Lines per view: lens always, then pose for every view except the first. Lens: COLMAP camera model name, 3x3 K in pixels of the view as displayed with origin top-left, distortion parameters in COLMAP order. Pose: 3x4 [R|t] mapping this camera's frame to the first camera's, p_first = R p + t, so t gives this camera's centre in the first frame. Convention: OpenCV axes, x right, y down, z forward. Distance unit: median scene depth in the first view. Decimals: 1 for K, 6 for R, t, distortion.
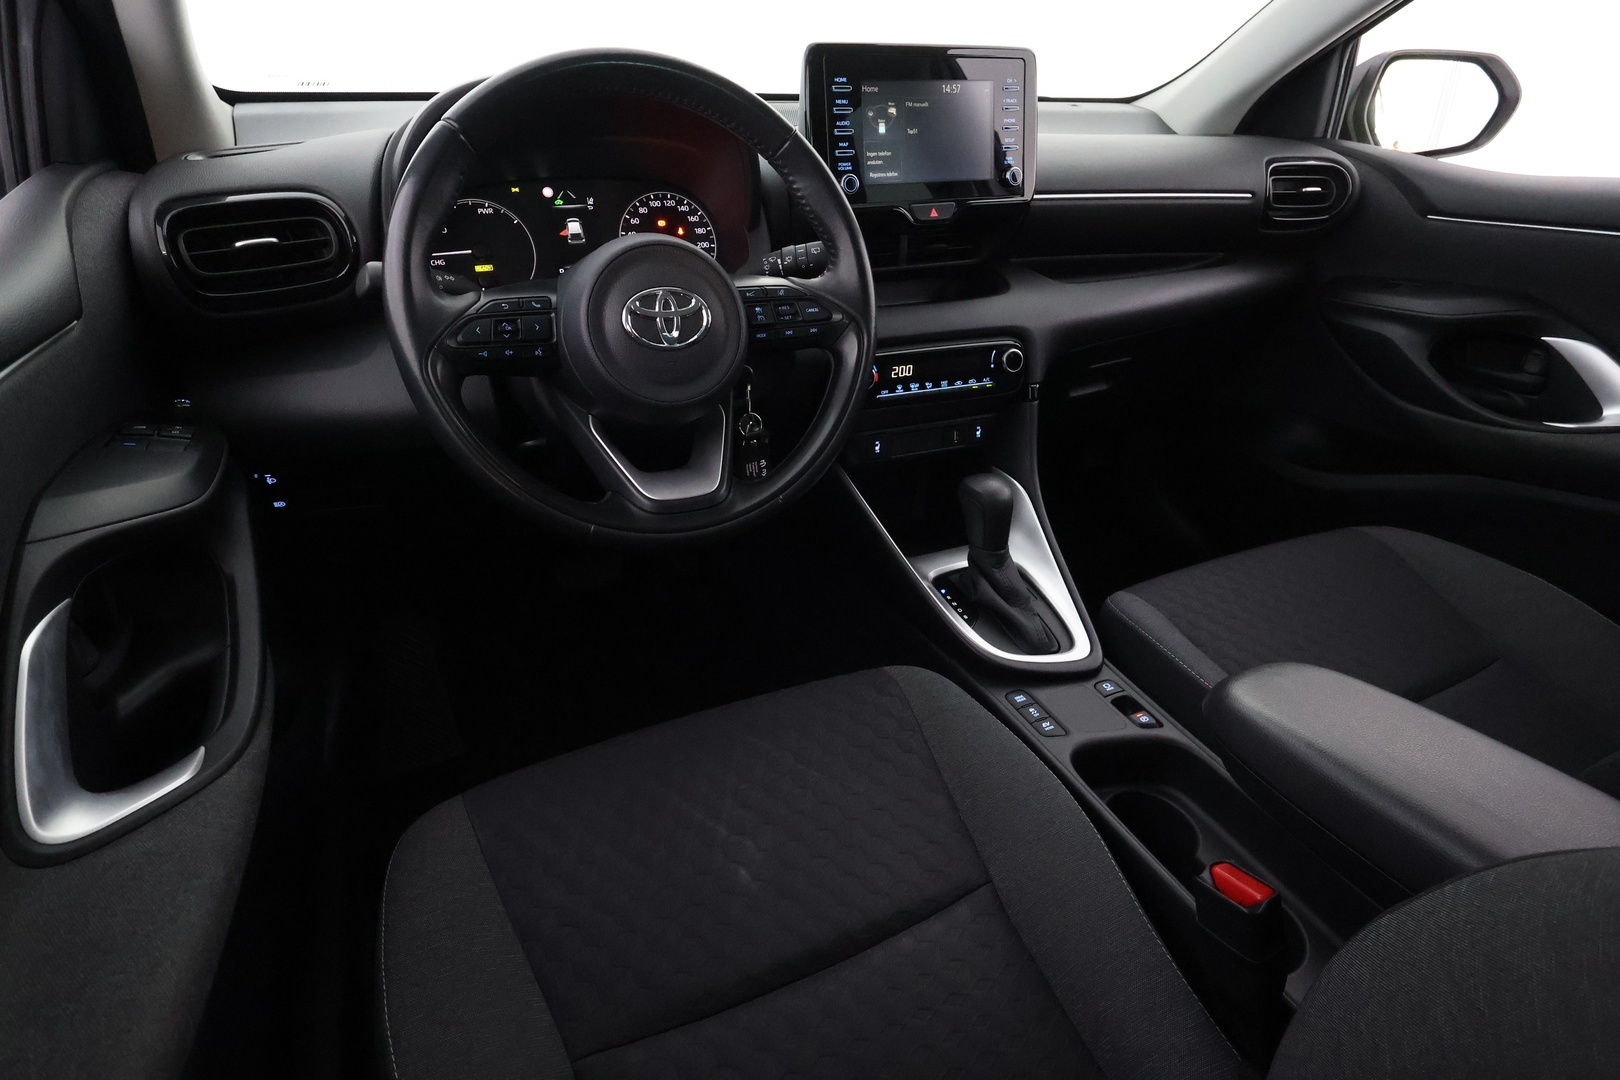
lens RADIAL K [[900.0, 0, 820.1], [0, 900.0, 536.8], [0, 0, 1]] dist [0.001693, 0.002456]
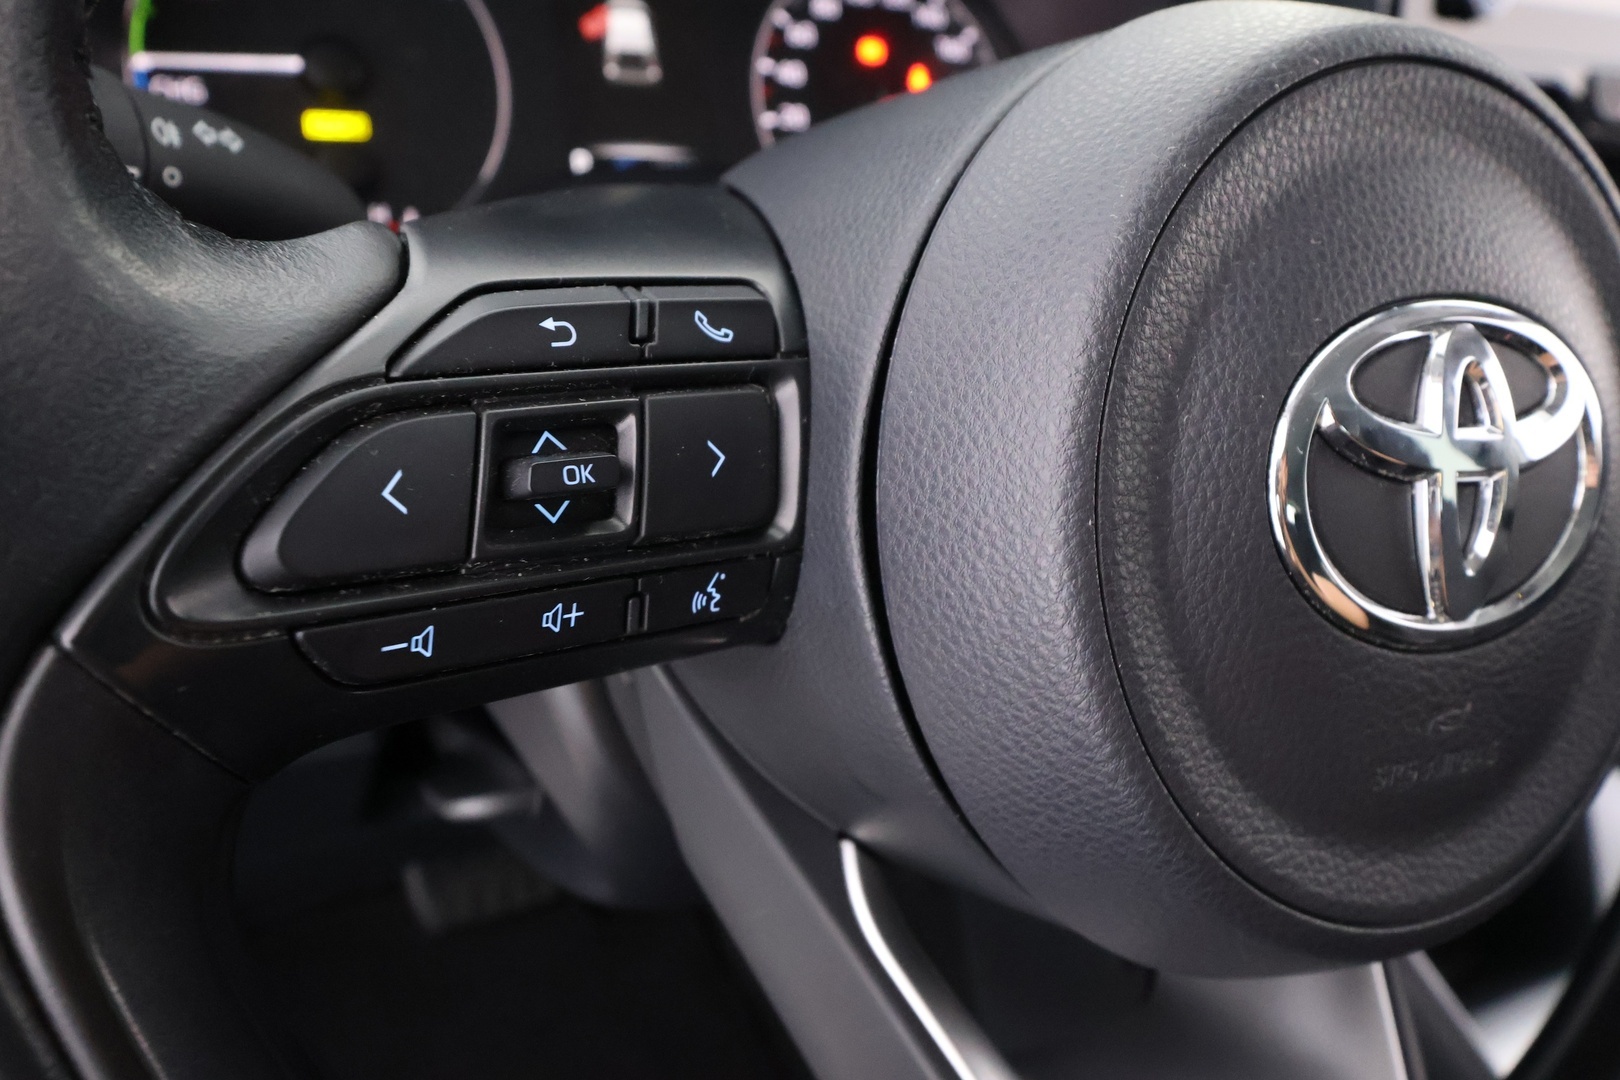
lens RADIAL K [[1283.4, 0, 812.2], [0, 1283.4, 540.9], [0, 0, 1]] dist [0.006416, -0.002431]
pose [[0.994743, 0.075027, 0.069691, -0.228504], [-0.072892, 0.996804, -0.032688, -0.154366], [-0.071920, 0.027437, 0.997033, 0.550832]]
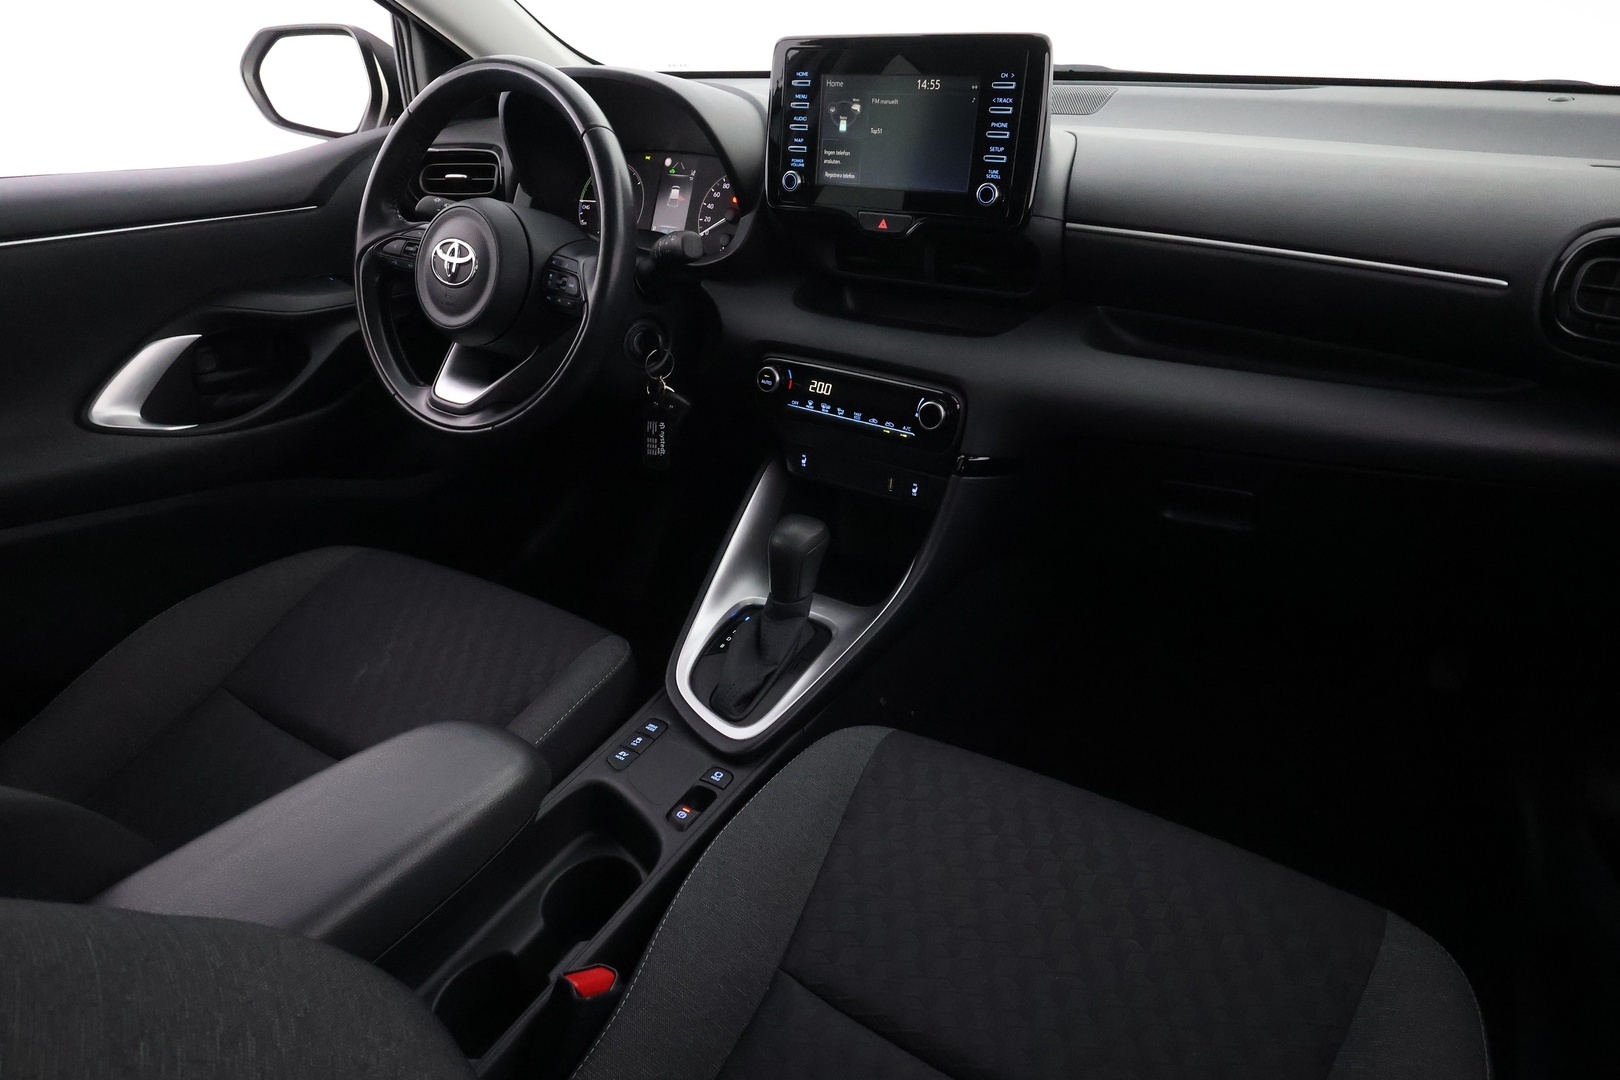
lens RADIAL K [[997.7, 0, 811.3], [0, 997.7, 543.1], [0, 0, 1]] dist [-0.004256, -0.001021]
pose [[0.523180, 0.379090, -0.763265, 0.993920], [-0.370137, 0.907812, 0.197171, -0.255007], [0.767647, 0.179357, 0.615264, 0.423081]]
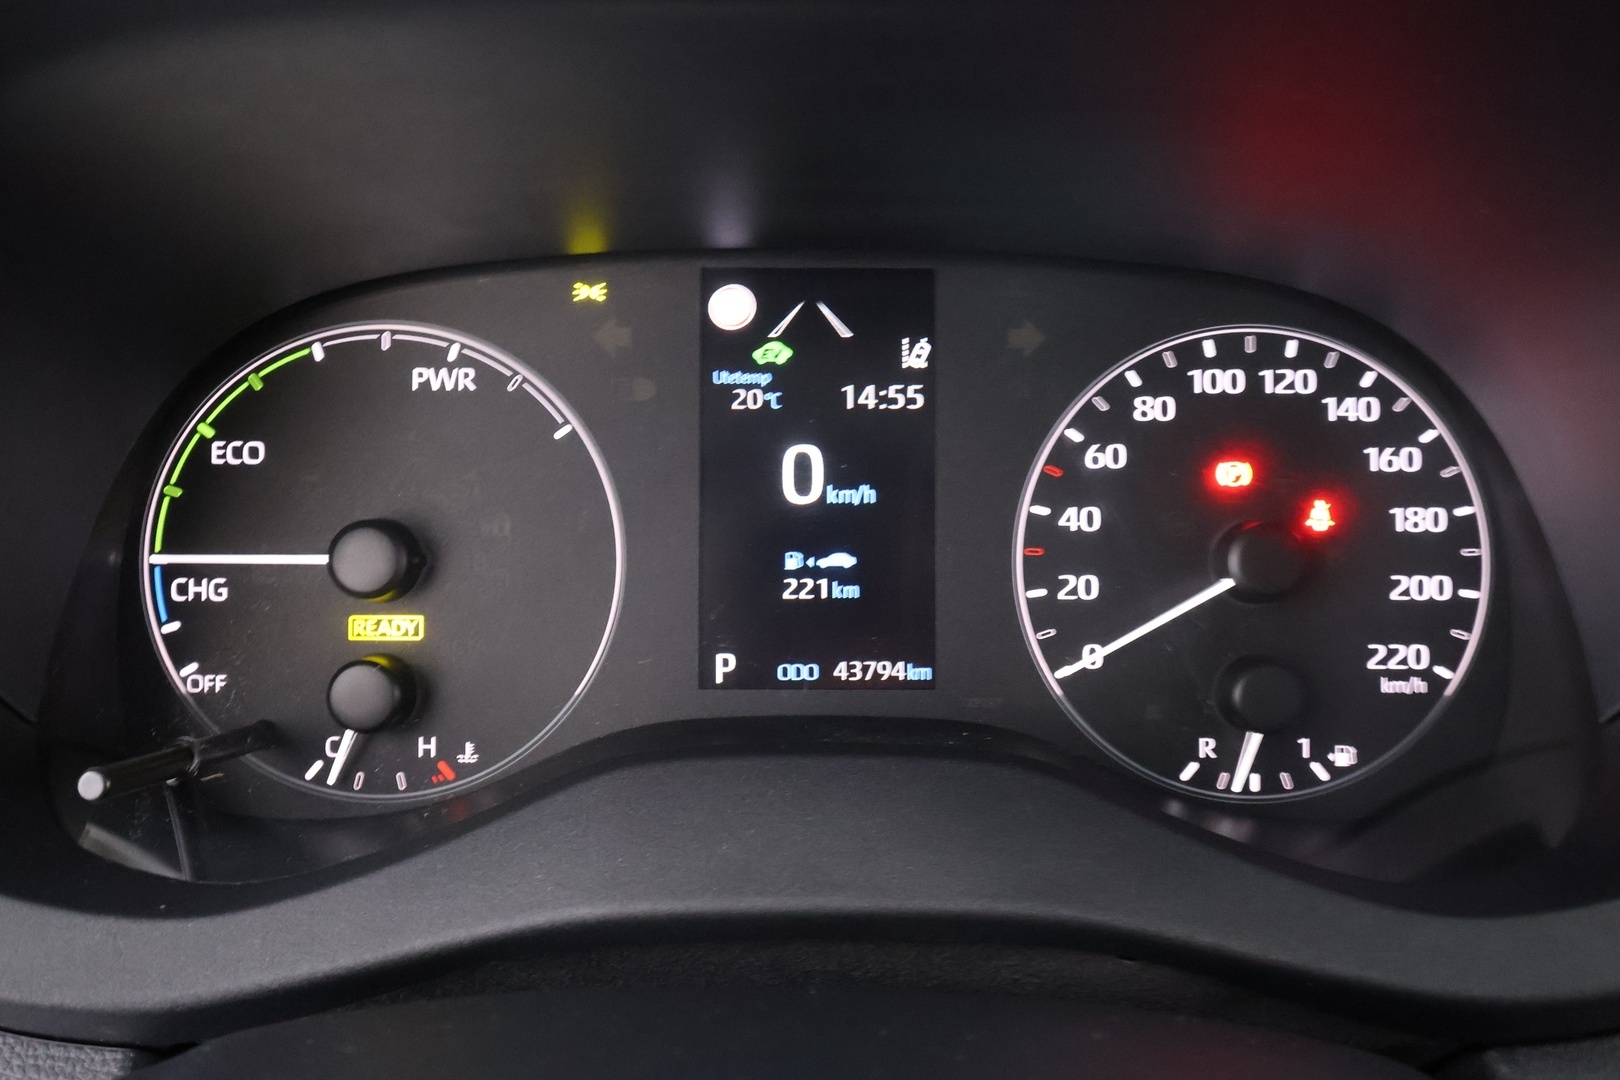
lens RADIAL K [[1283.4, 0, 812.0], [0, 1283.4, 538.1], [0, 0, 1]] dist [0.006416, -0.002431]
pose [[0.902525, 0.161458, -0.399225, -0.149687], [-0.190071, 0.981220, -0.032860, -0.320166], [0.386423, 0.105538, 0.916264, 0.723997]]
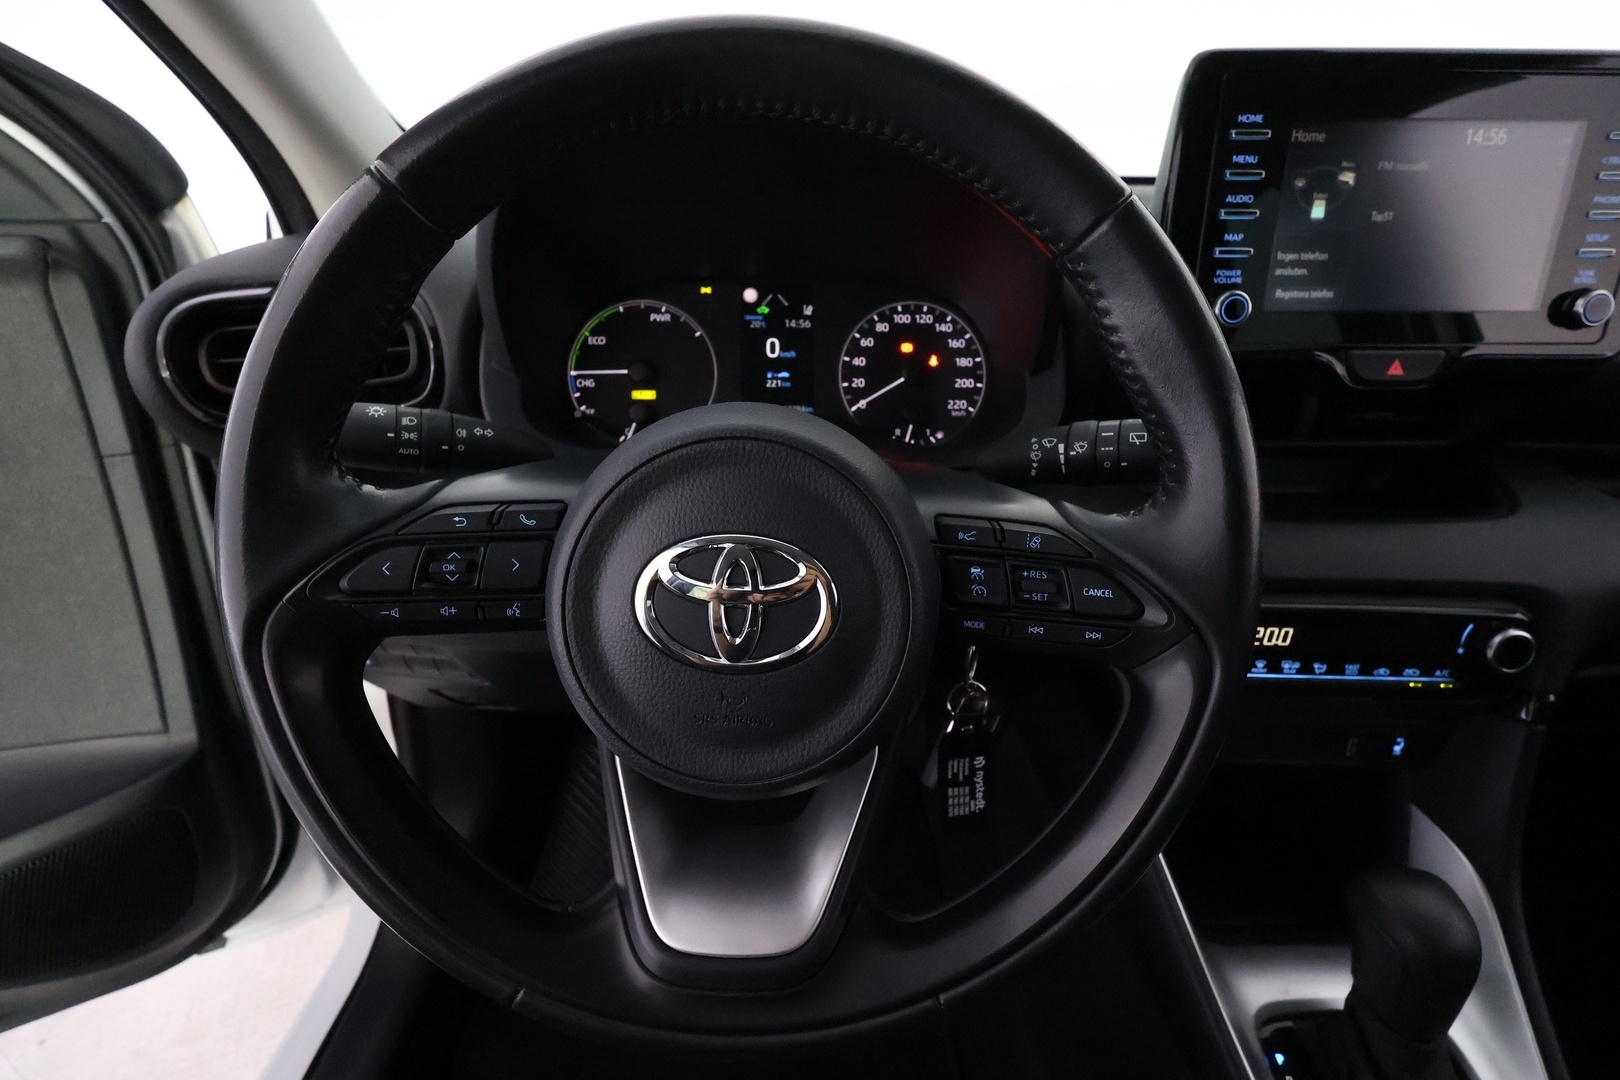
lens RADIAL K [[752.1, 0, 814.3], [0, 752.1, 538.1], [0, 0, 1]] dist [-0.003965, 0.000558]
pose [[0.907047, 0.173597, -0.383576, 0.001777], [-0.187658, 0.982234, 0.000777, -0.205602], [0.376897, 0.071277, 0.923509, 0.487977]]
